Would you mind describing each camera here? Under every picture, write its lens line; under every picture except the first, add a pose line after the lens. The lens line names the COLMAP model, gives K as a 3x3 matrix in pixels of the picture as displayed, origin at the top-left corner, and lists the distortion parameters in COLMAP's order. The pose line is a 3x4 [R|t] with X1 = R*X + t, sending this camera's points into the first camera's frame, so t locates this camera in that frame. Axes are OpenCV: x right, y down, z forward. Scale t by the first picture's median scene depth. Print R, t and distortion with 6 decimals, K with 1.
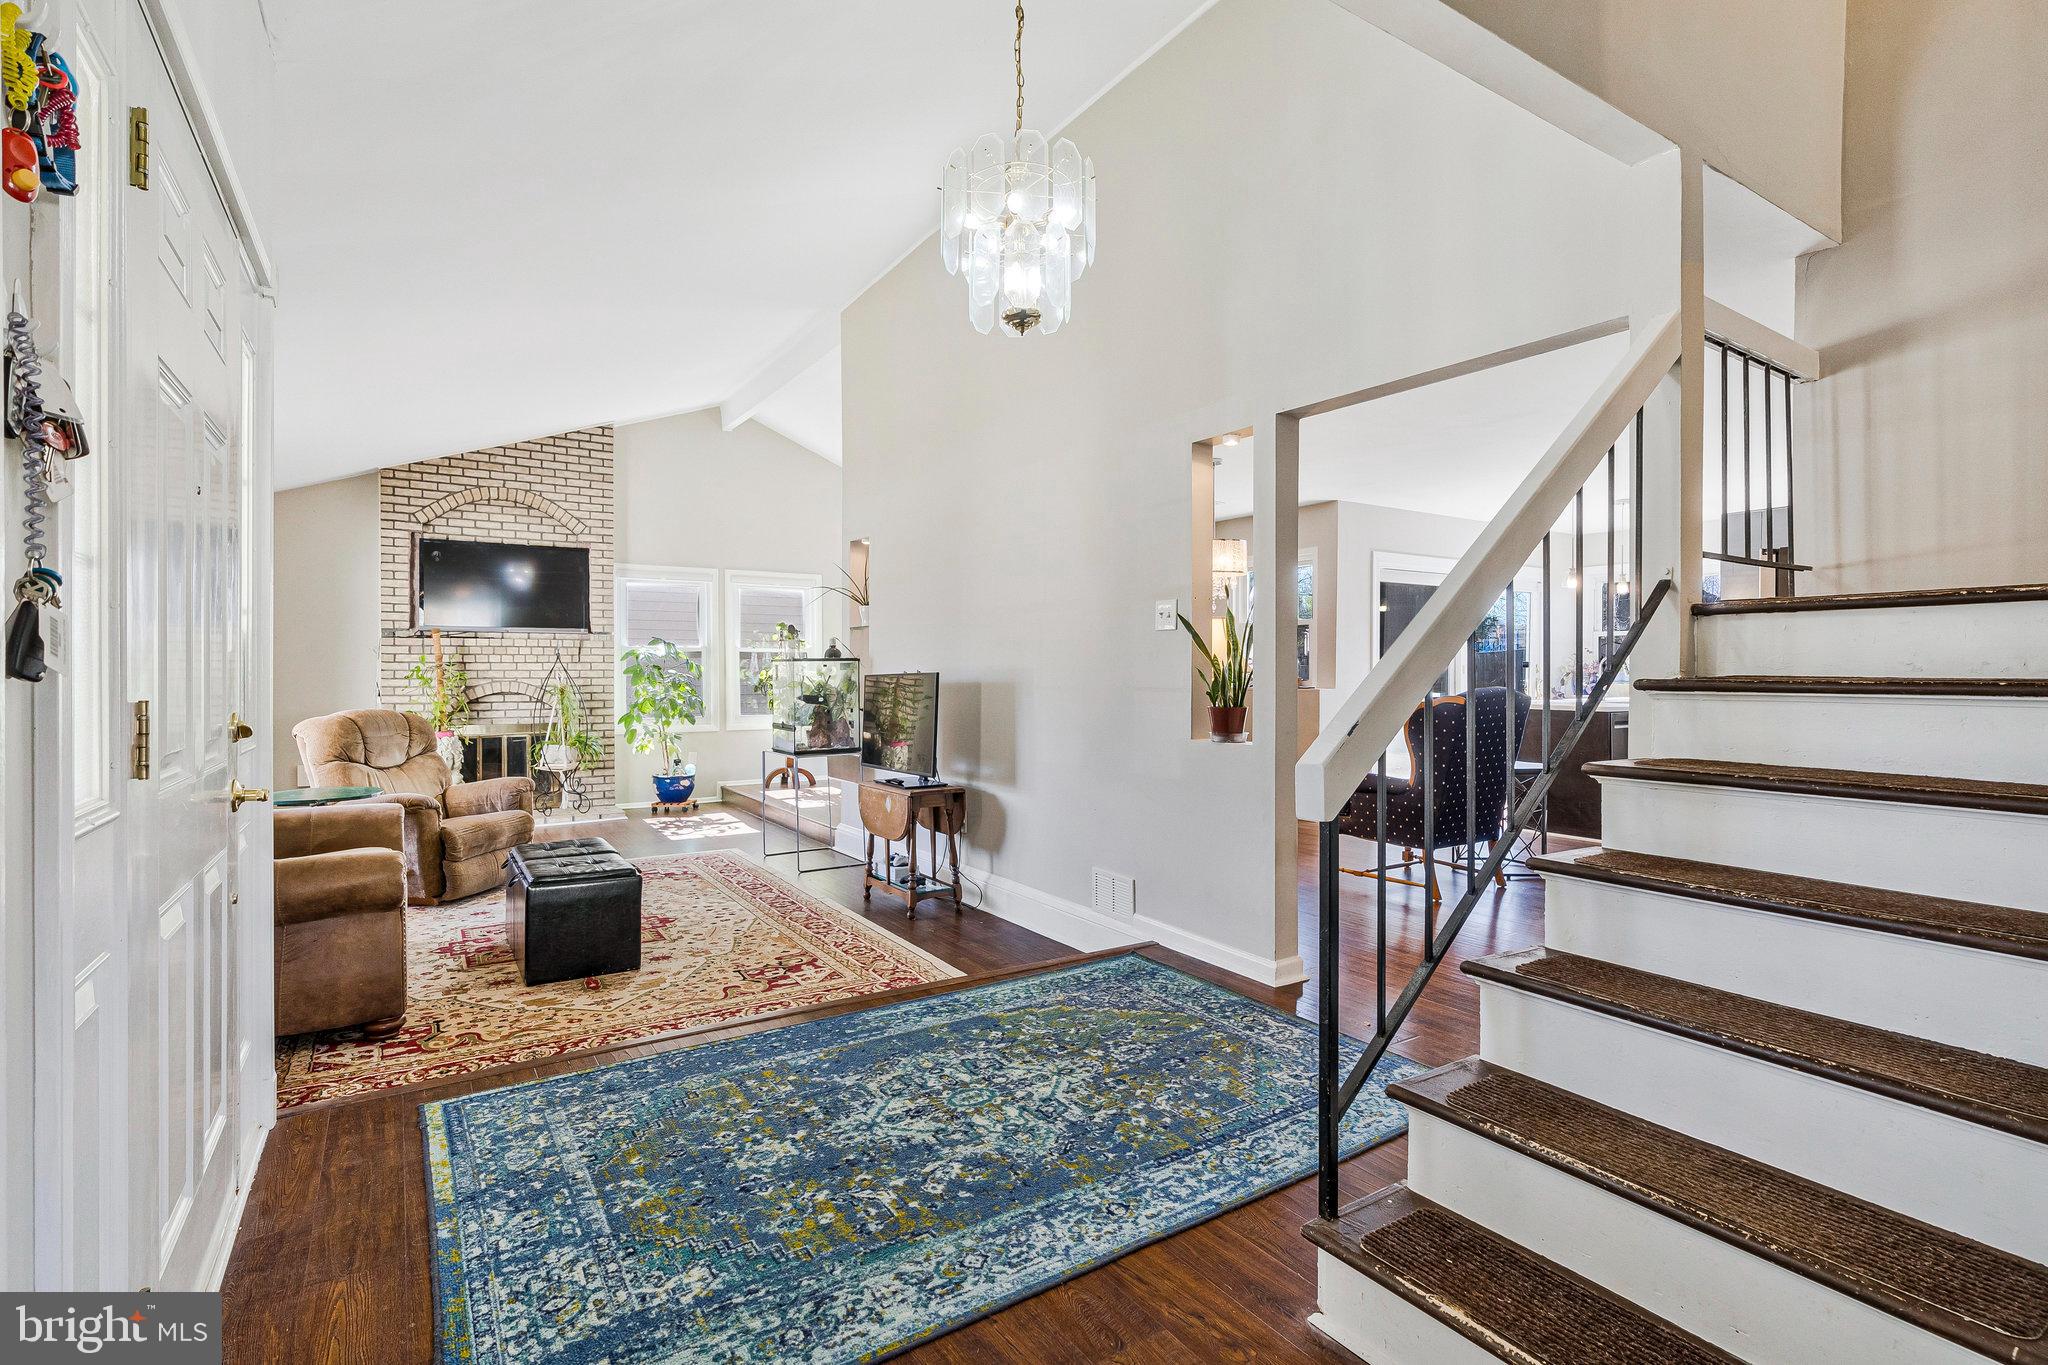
lens RADIAL K [[951.6, 0, 1014.6], [0, 951.6, 663.6], [0, 0, 1]] dist [-0.008181, 0.003615]
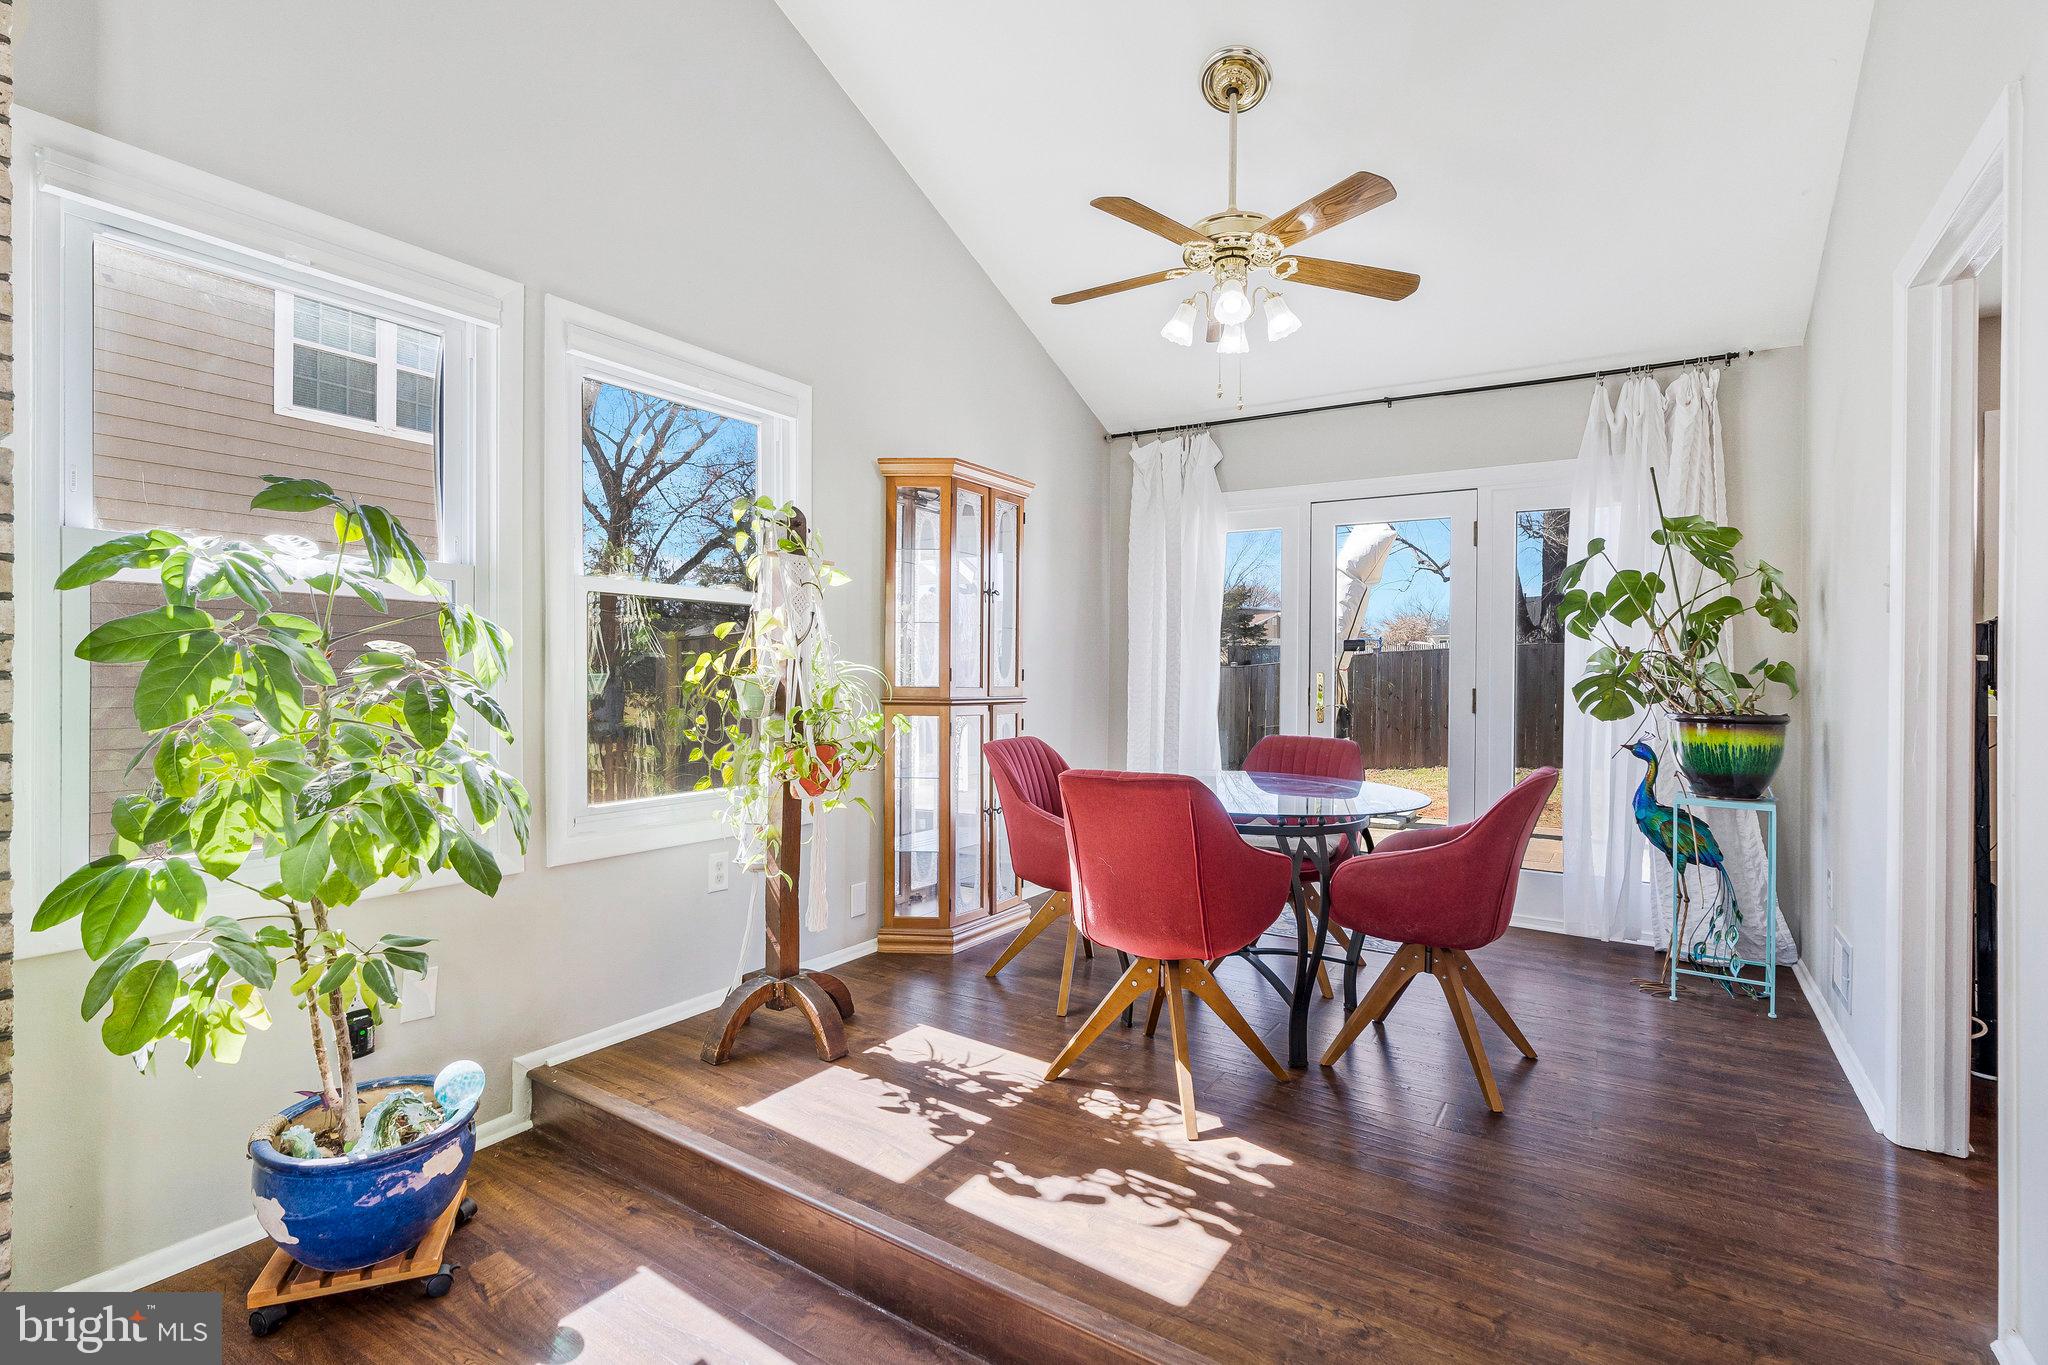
lens RADIAL K [[951.6, 0, 1030.6], [0, 951.6, 664.9], [0, 0, 1]] dist [-0.008181, 0.003615]
pose [[0.912666, 0.016102, 0.408389, -0.384616], [-0.018232, 0.999833, 0.001324, 0.010504], [-0.408300, -0.008654, 0.912807, 0.914530]]
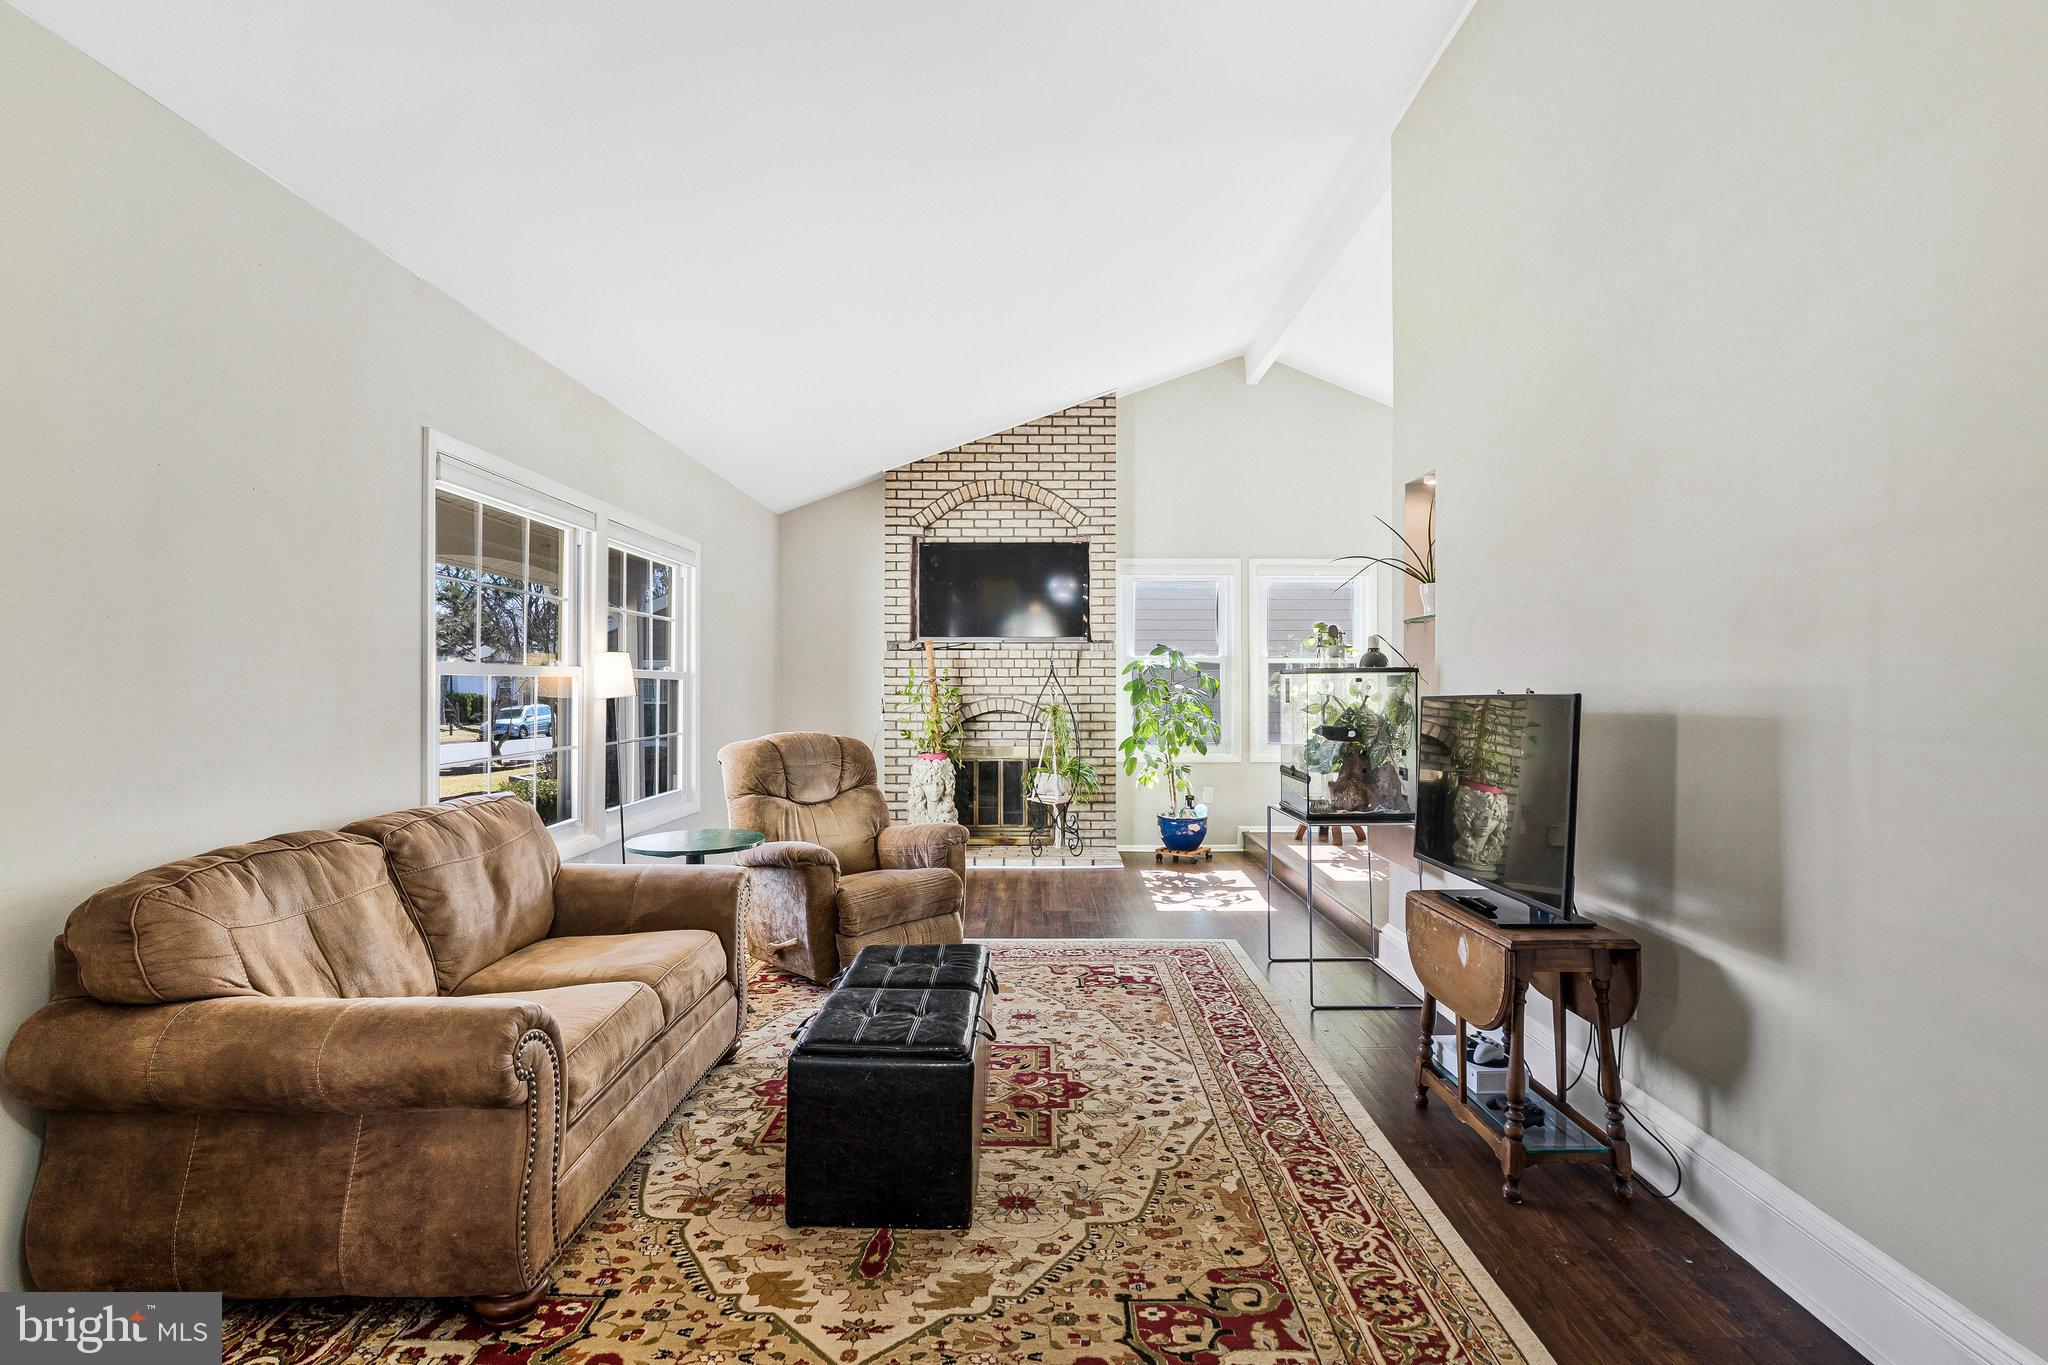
lens RADIAL K [[951.6, 0, 1028.8], [0, 951.6, 700.8], [0, 0, 1]] dist [-0.008181, 0.003615]
pose [[0.841152, 0.010144, -0.540704, -0.037938], [0.002914, 0.999725, 0.023288, 0.000569], [0.540792, -0.021164, 0.840890, 0.308311]]
